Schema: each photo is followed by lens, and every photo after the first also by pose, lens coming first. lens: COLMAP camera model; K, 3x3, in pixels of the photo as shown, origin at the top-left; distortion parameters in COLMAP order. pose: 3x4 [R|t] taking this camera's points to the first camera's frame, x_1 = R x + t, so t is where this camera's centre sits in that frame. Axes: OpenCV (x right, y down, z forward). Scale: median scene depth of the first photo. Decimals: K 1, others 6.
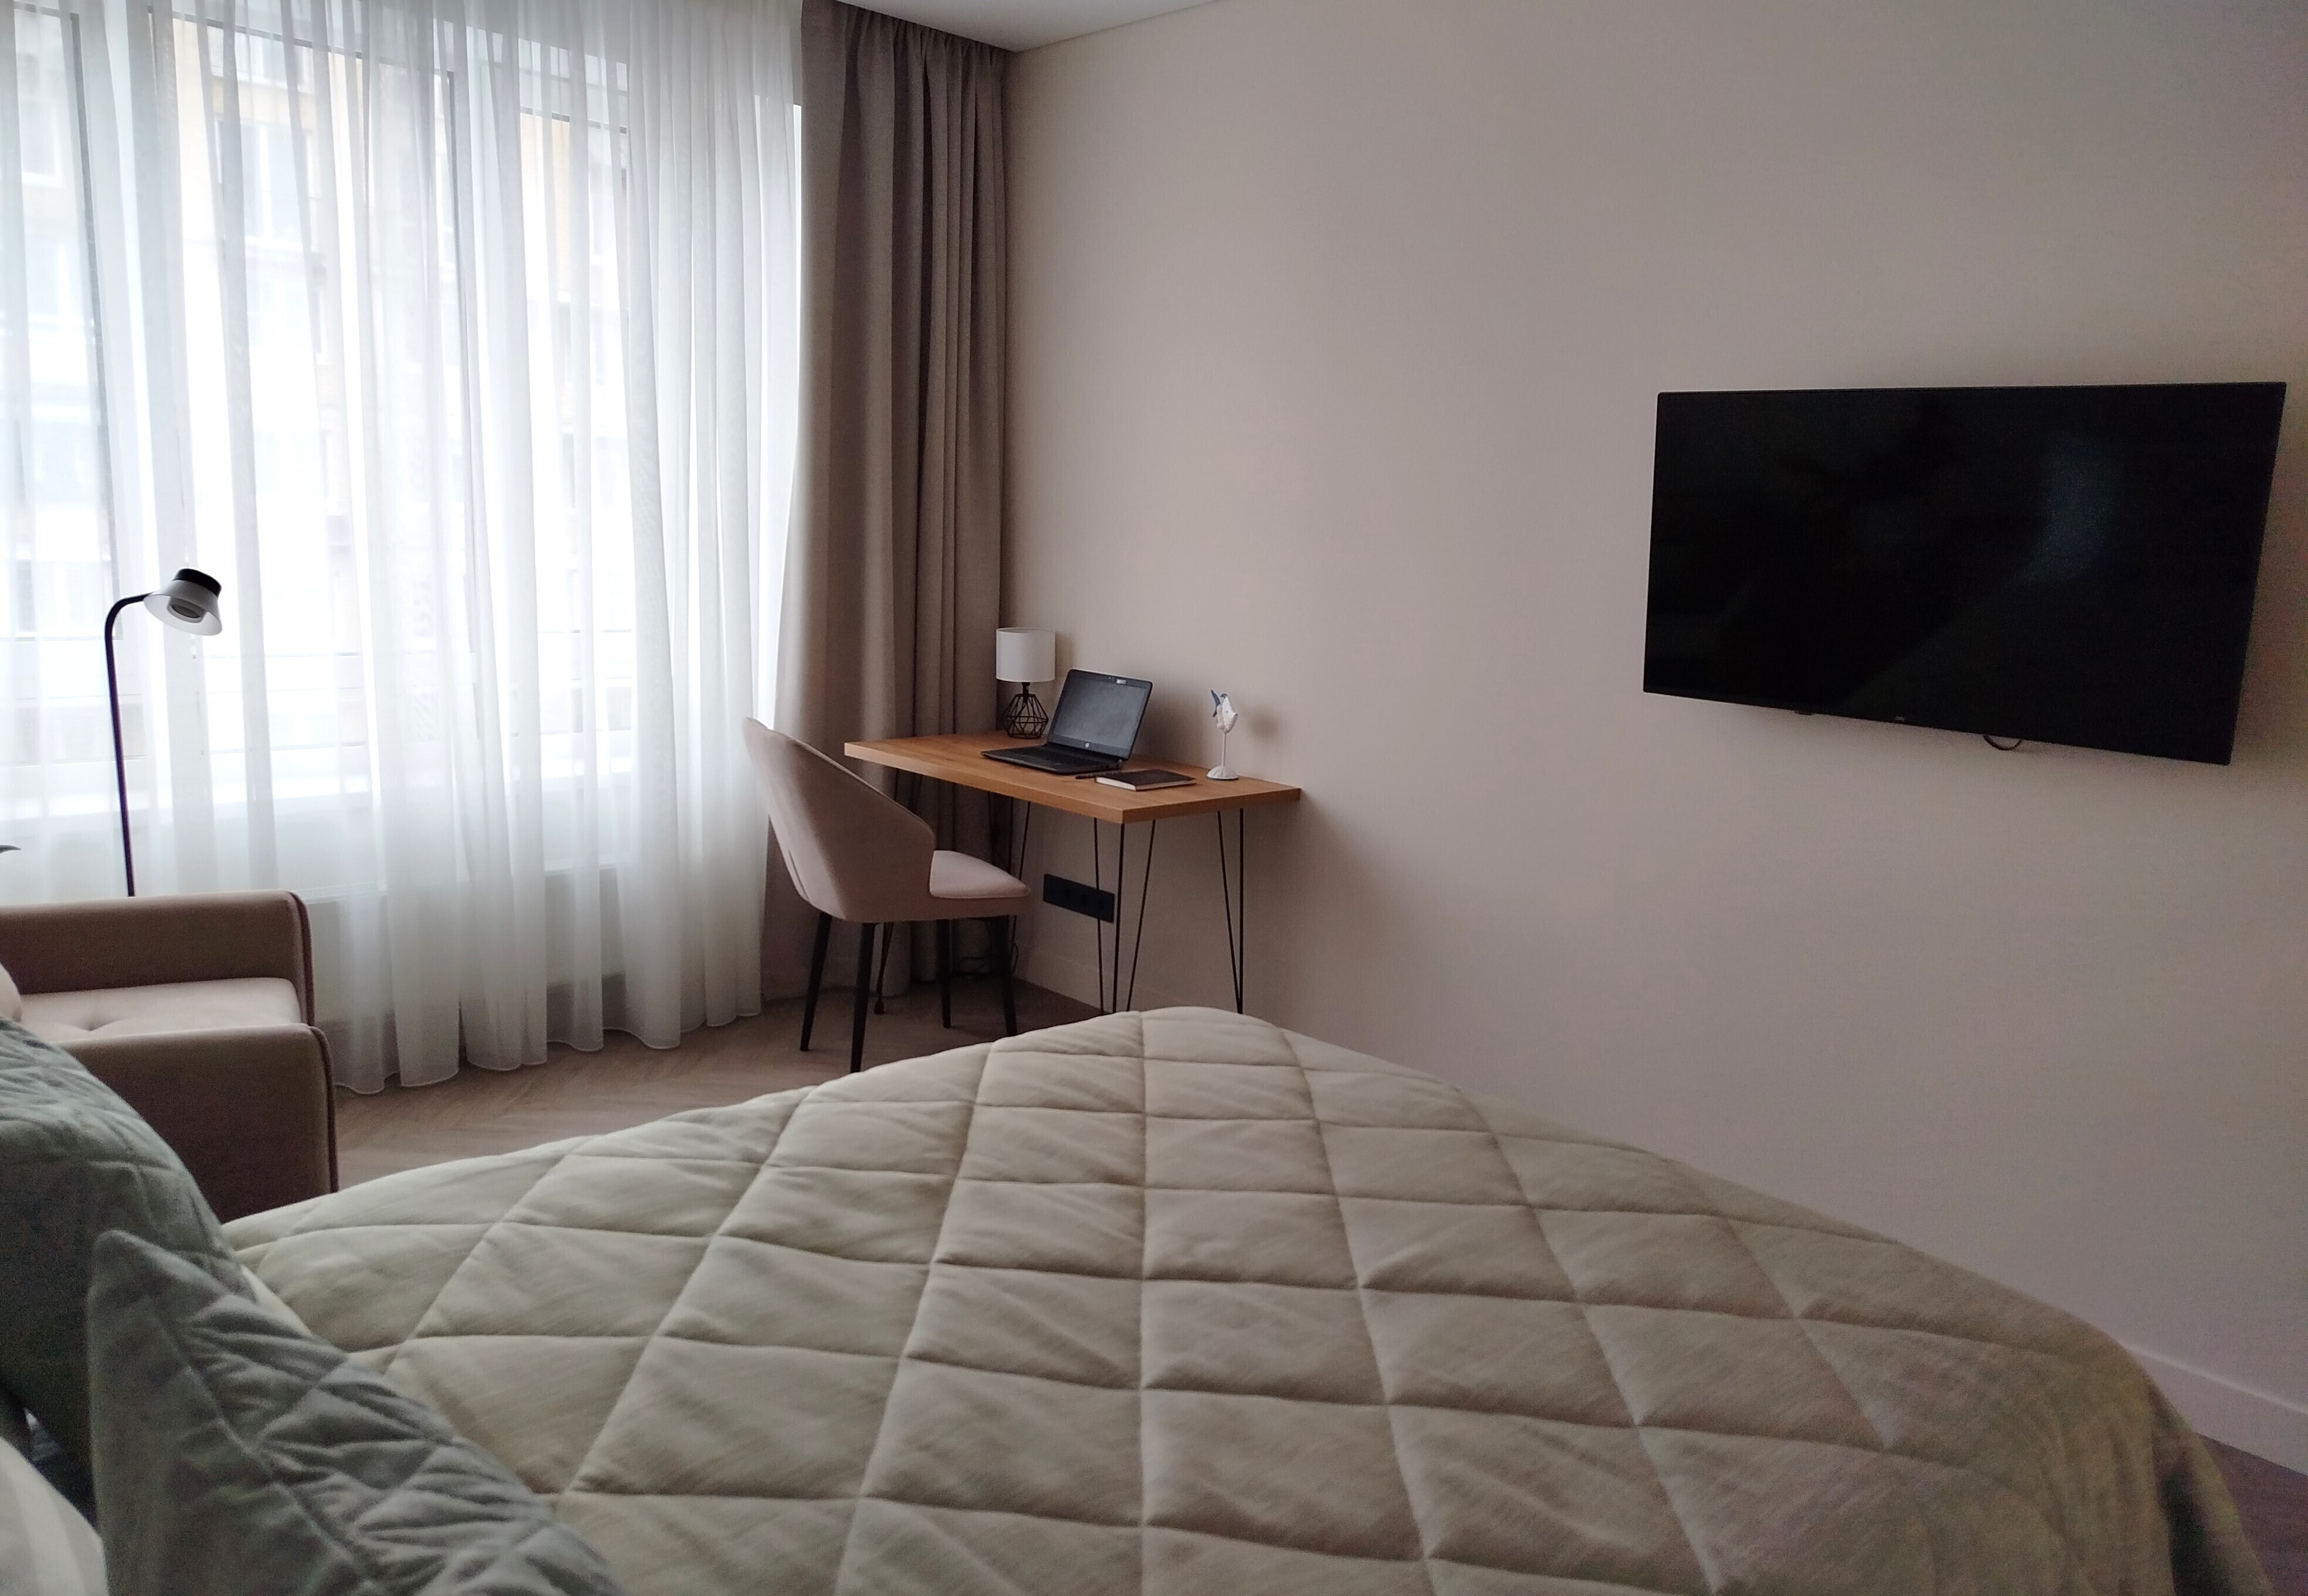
lens RADIAL K [[1600.0, 0, 1154.0], [0, 1600.0, 798.0], [0, 0, 1]] dist [0.018538, 0.000695]
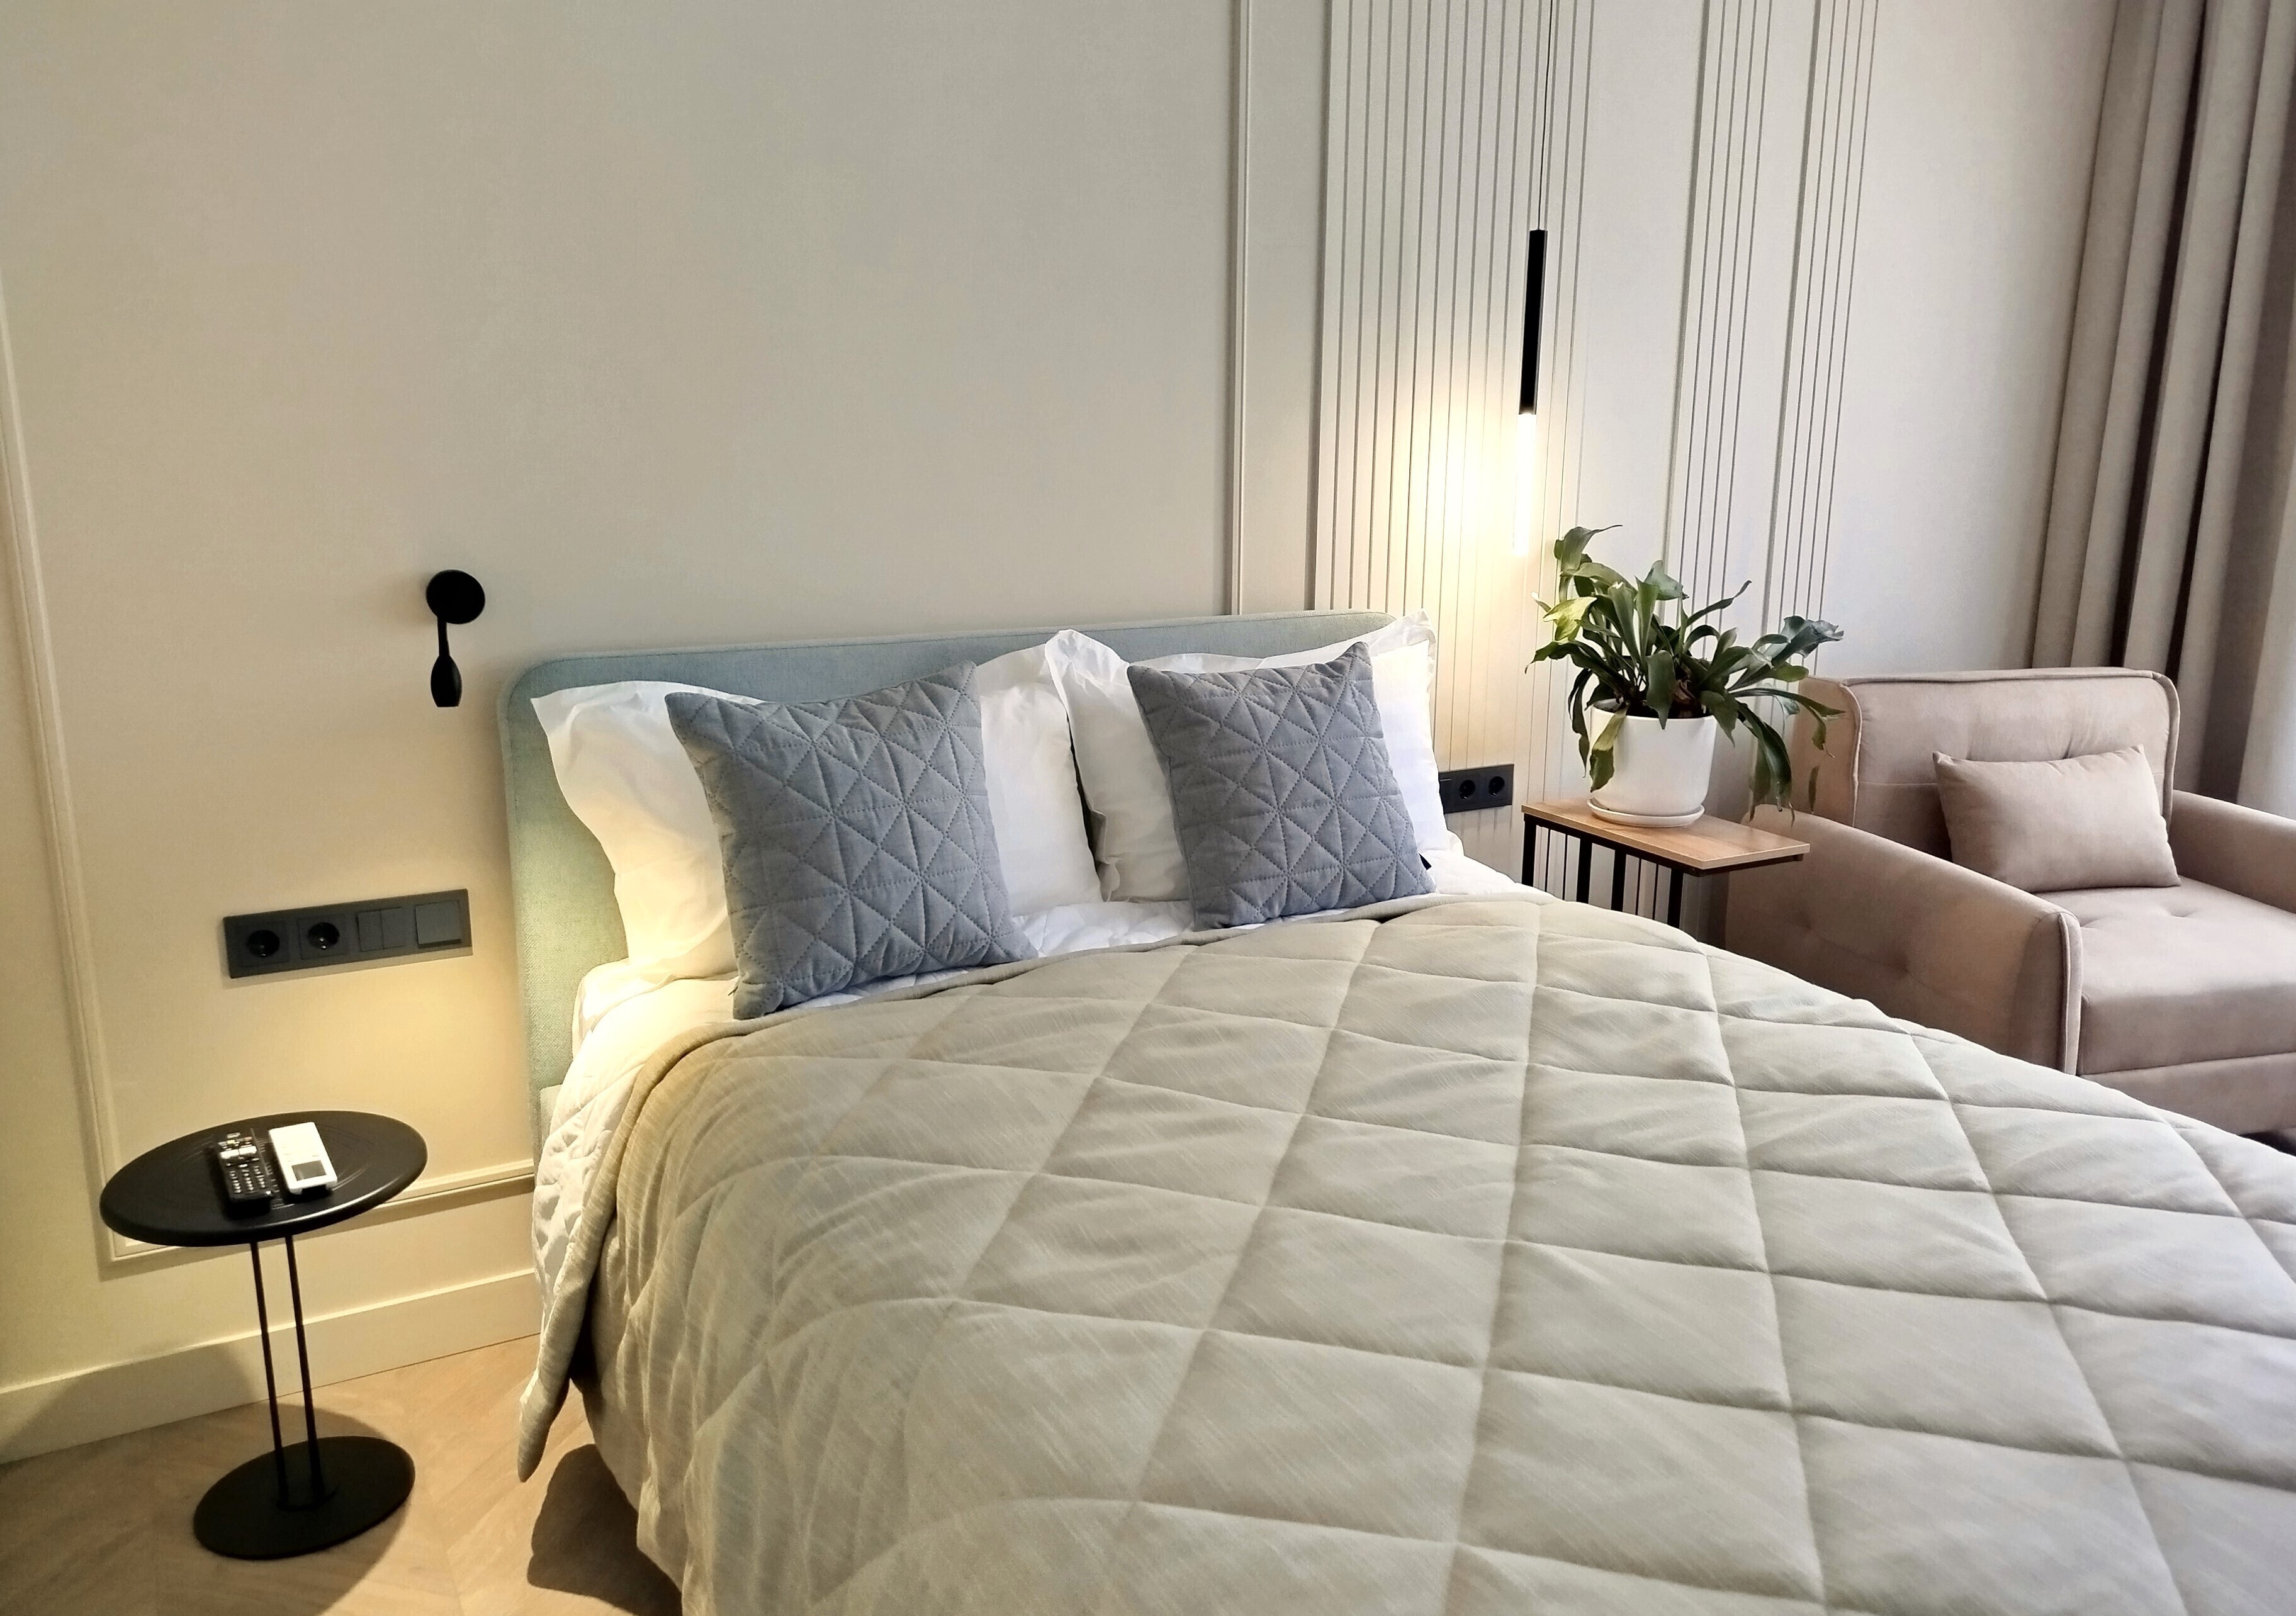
lens RADIAL K [[1742.2, 0, 1212.0], [0, 1742.2, 798.6], [0, 0, 1]] dist [0.122871, -0.180910]
pose [[-0.192070, 0.169513, -0.966630, 0.828768], [-0.195784, 0.958551, 0.206999, -0.075847], [0.961654, 0.229009, -0.150921, 0.734226]]
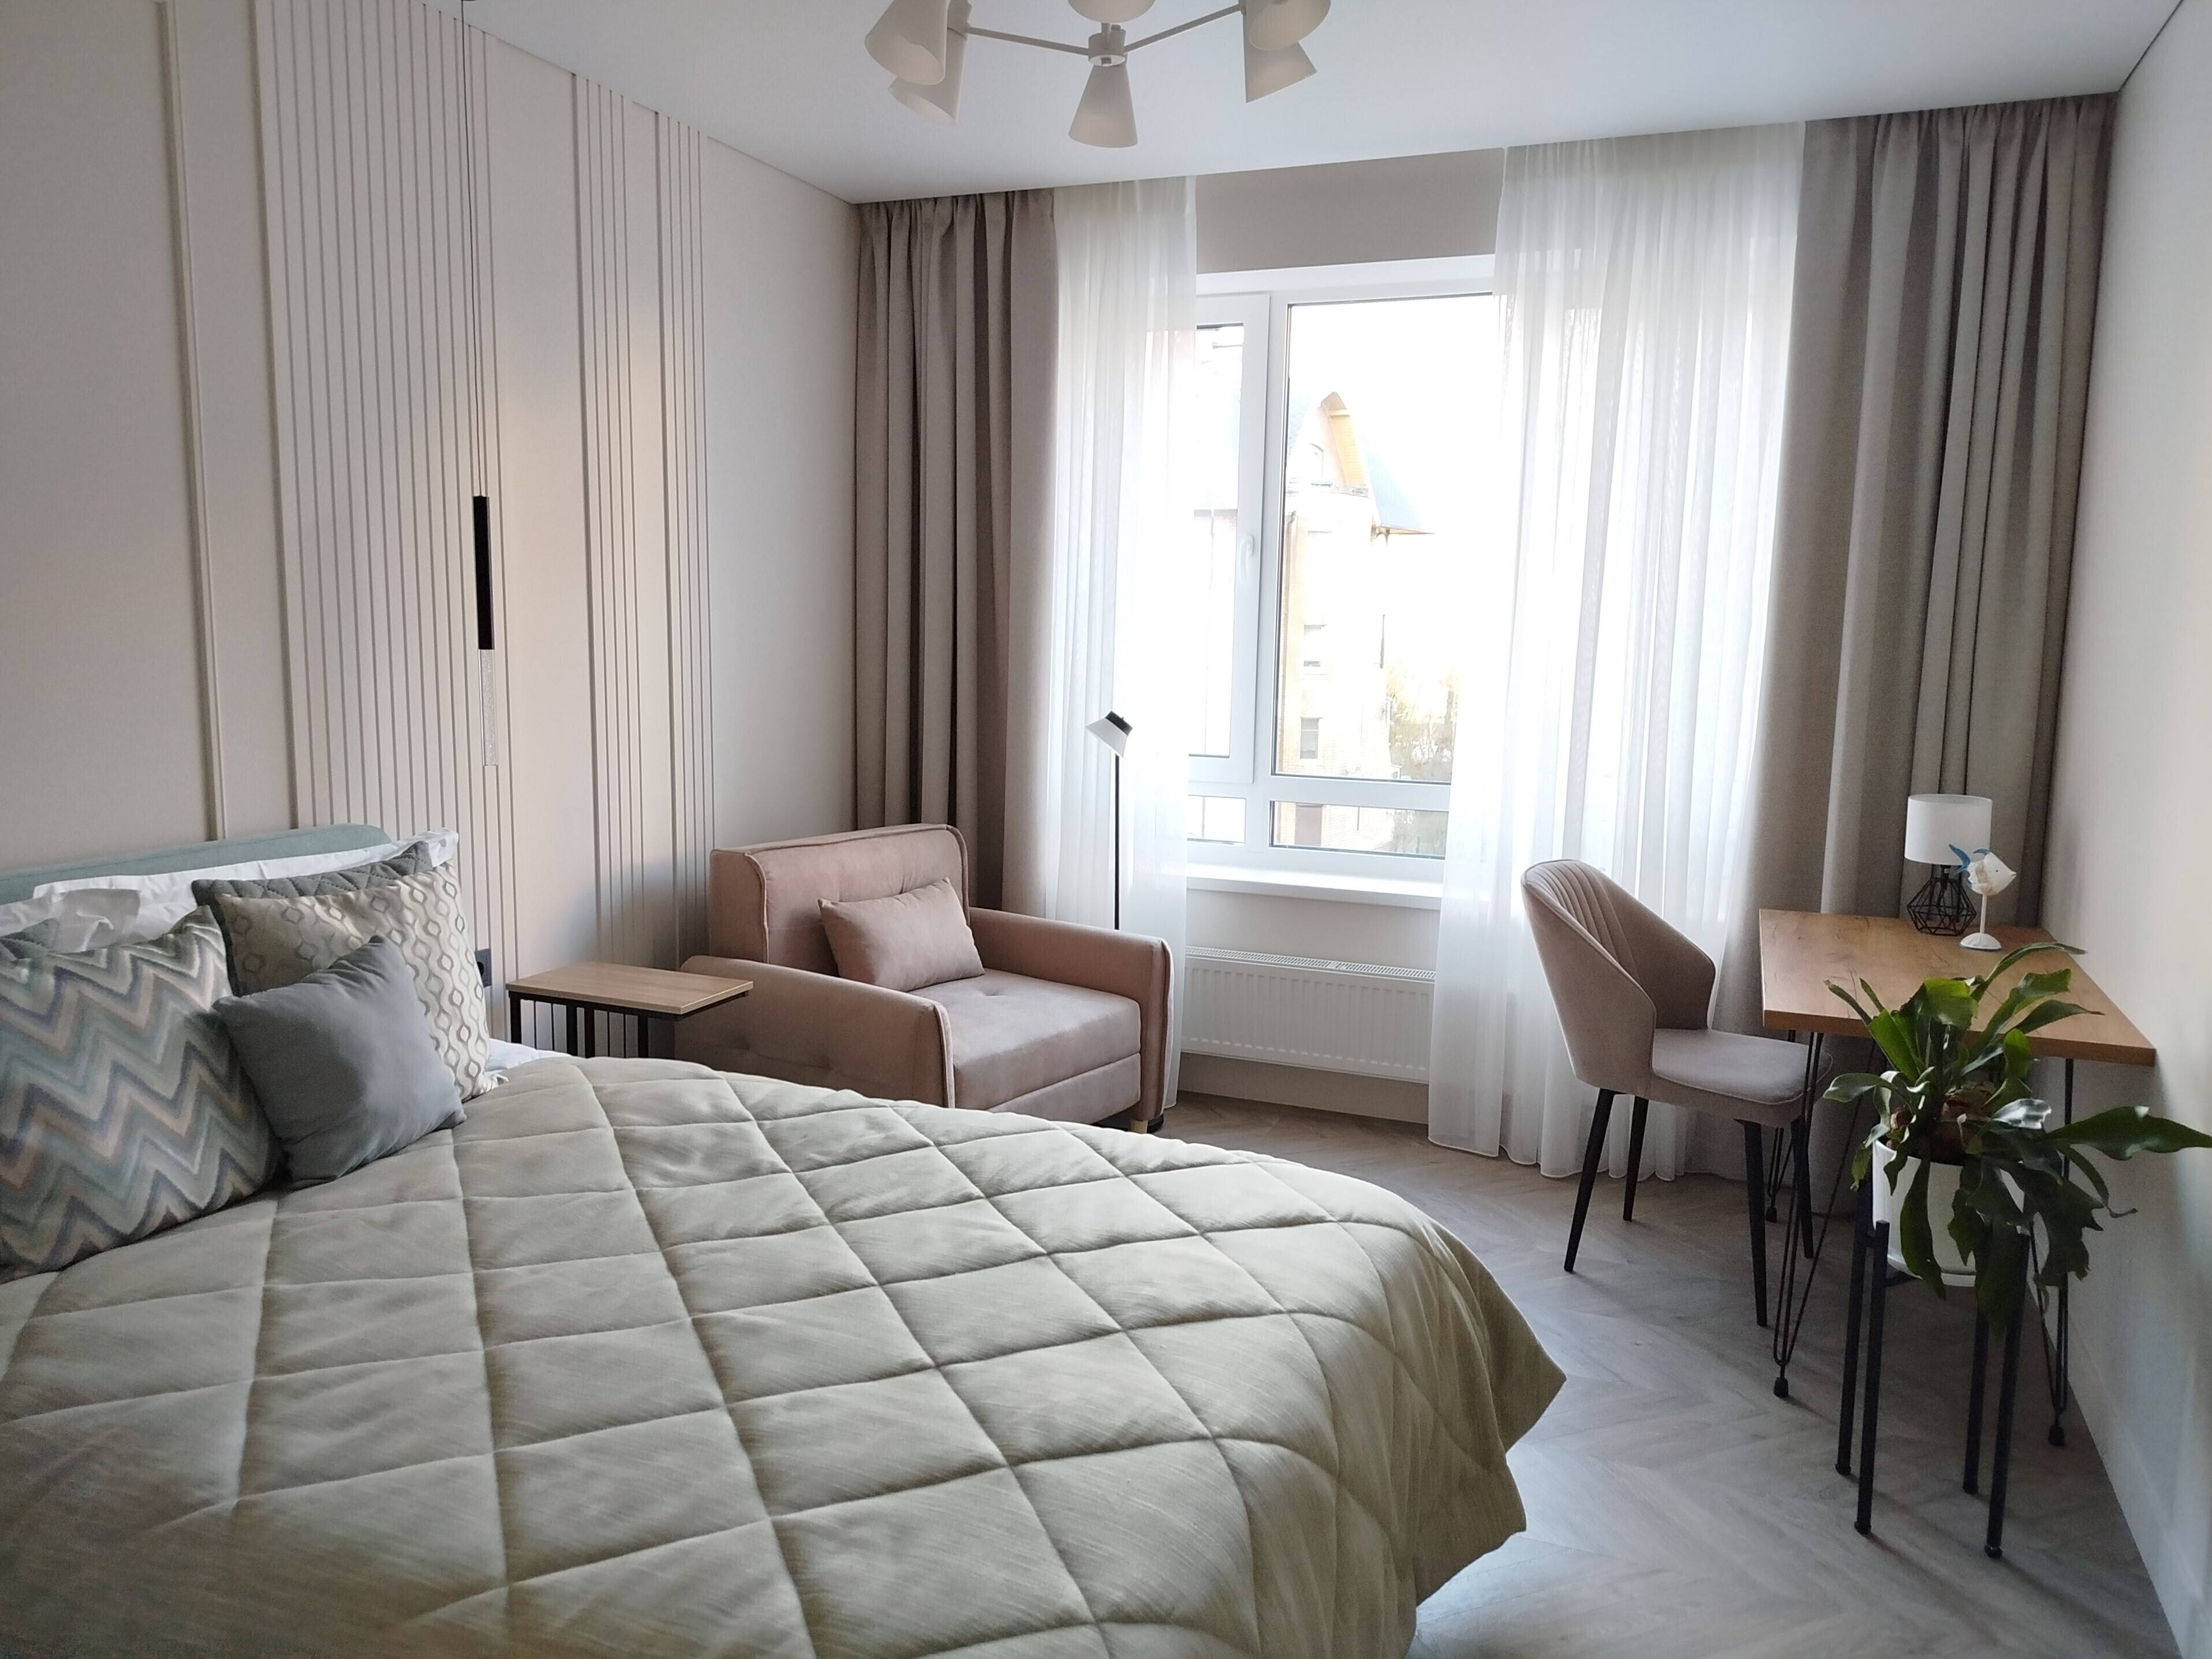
lens RADIAL K [[1557.9, 0, 1106.0], [0, 1557.9, 829.5], [0, 0, 1]] dist [0.047943, -0.058774]
pose [[0.438097, 0.084696, -0.894929, 0.961184], [-0.155801, 0.987639, 0.017200, -0.079784], [0.885323, 0.131895, 0.445877, 0.564924]]
